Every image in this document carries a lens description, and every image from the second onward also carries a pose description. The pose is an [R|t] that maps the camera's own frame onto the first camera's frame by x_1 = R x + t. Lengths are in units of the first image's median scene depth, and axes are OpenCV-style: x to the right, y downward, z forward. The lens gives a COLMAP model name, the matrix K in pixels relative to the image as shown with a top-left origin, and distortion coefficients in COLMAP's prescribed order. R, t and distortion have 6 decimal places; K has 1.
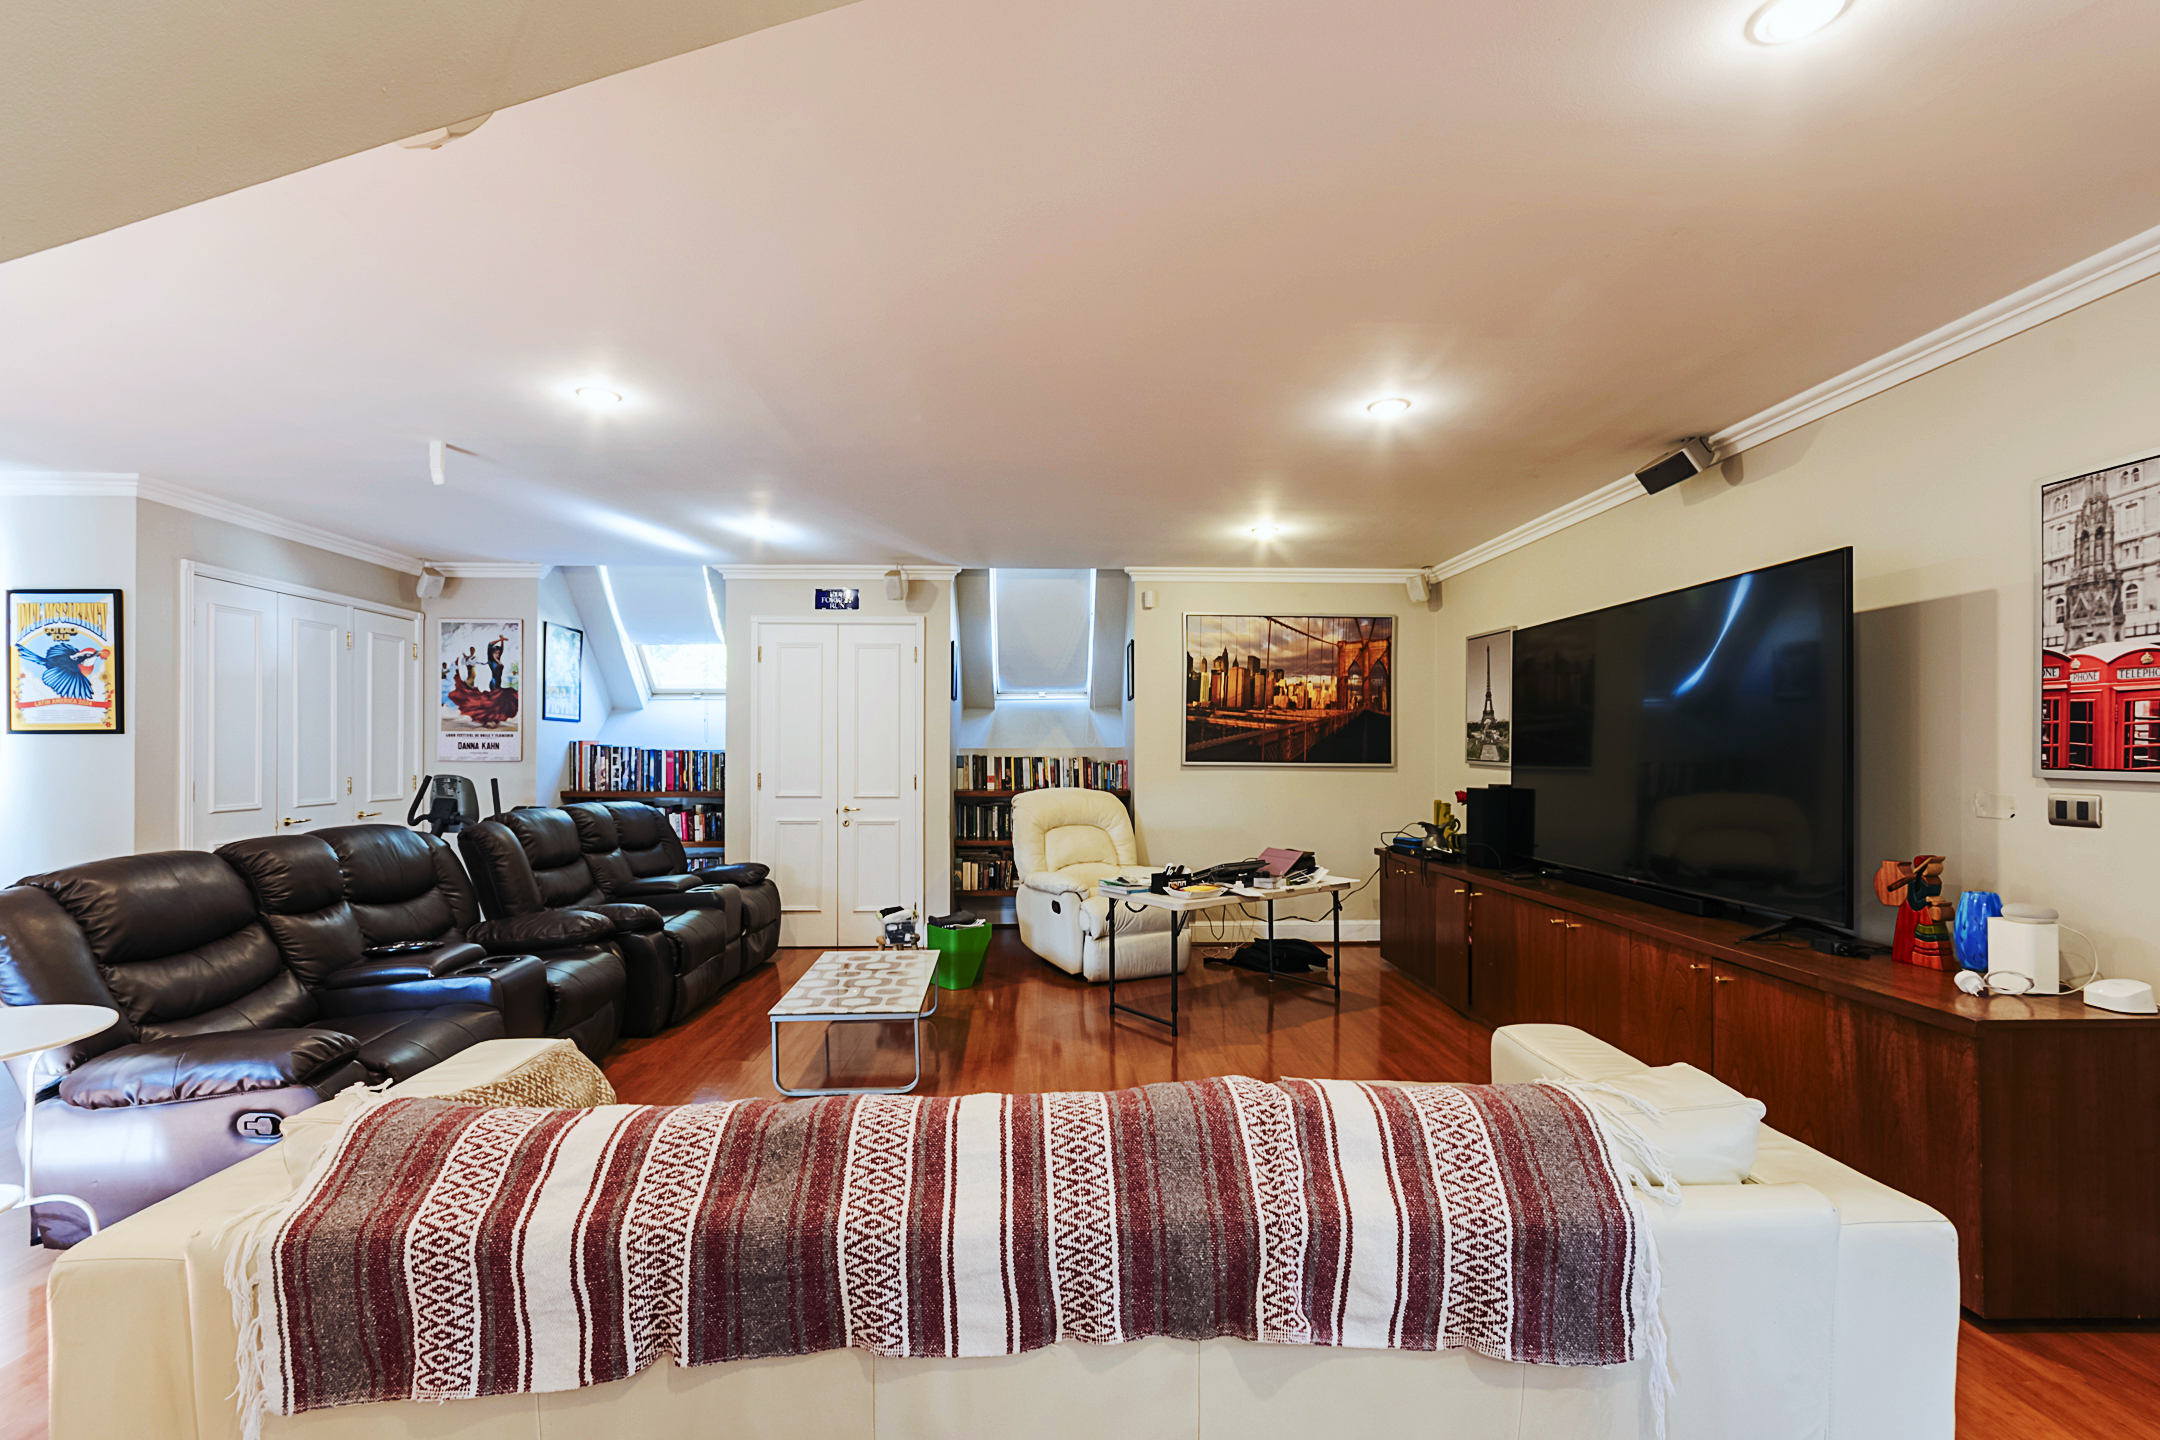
lens RADIAL K [[982.7, 0, 1082.4], [0, 982.7, 734.9], [0, 0, 1]] dist [0.004152, -0.000270]
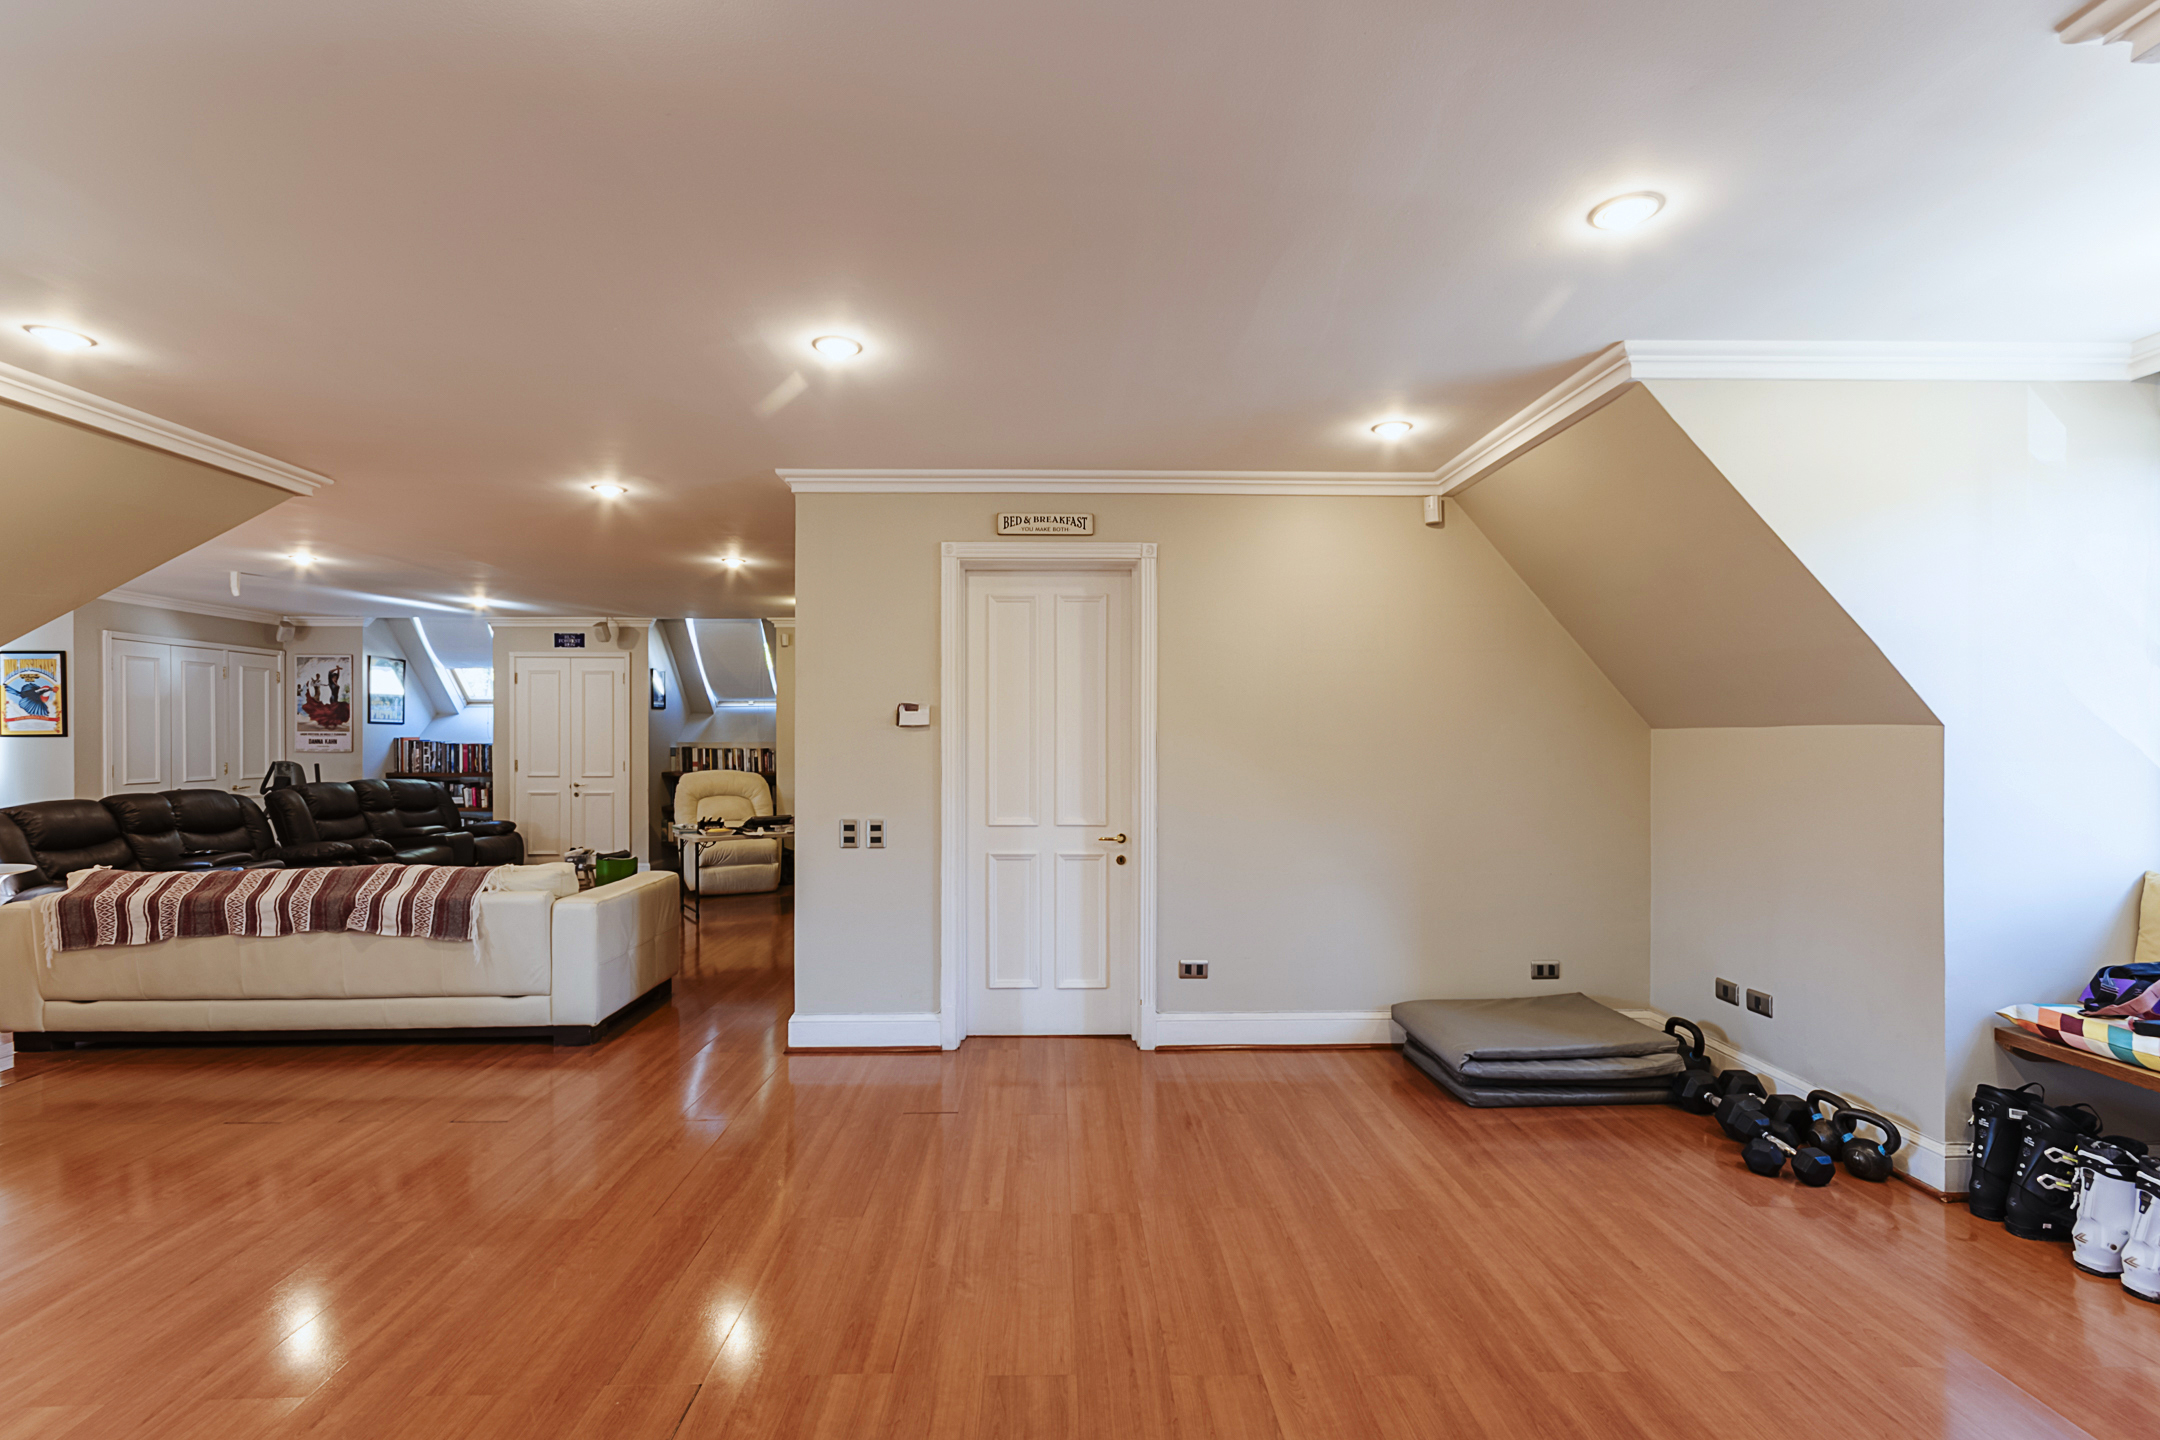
lens RADIAL K [[982.7, 0, 1076.1], [0, 982.7, 728.3], [0, 0, 1]] dist [0.004152, -0.000270]
pose [[0.999915, -0.001087, -0.012994, 0.533036], [0.001187, 0.999970, 0.007691, -0.018540], [0.012986, -0.007706, 0.999886, -0.456433]]
